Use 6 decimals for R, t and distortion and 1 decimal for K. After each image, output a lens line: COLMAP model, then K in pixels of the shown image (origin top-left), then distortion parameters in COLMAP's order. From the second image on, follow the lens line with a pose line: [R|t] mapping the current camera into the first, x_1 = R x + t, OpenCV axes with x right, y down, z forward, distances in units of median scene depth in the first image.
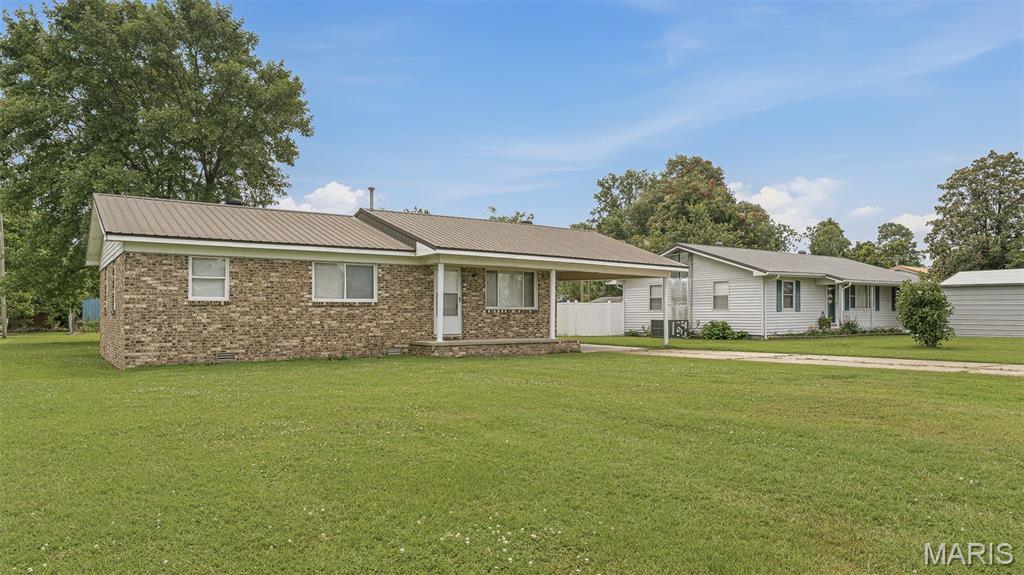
lens RADIAL K [[679.2, 0, 512.3], [0, 679.2, 289.6], [0, 0, 1]] dist [0.006180, 0.002529]
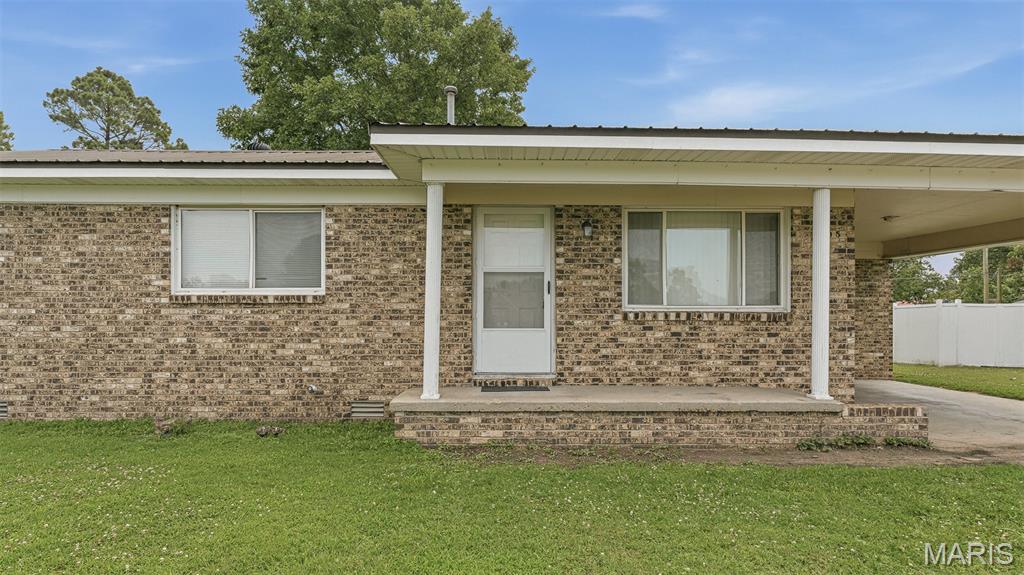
lens RADIAL K [[627.7, 0, 512.2], [0, 627.7, 295.2], [0, 0, 1]] dist [0.004685, 0.000196]
pose [[0.818869, -0.013982, -0.573809, 0.127347], [0.017061, 0.999854, -0.000016, 0.020590], [0.573726, -0.009776, 0.818989, 0.740310]]
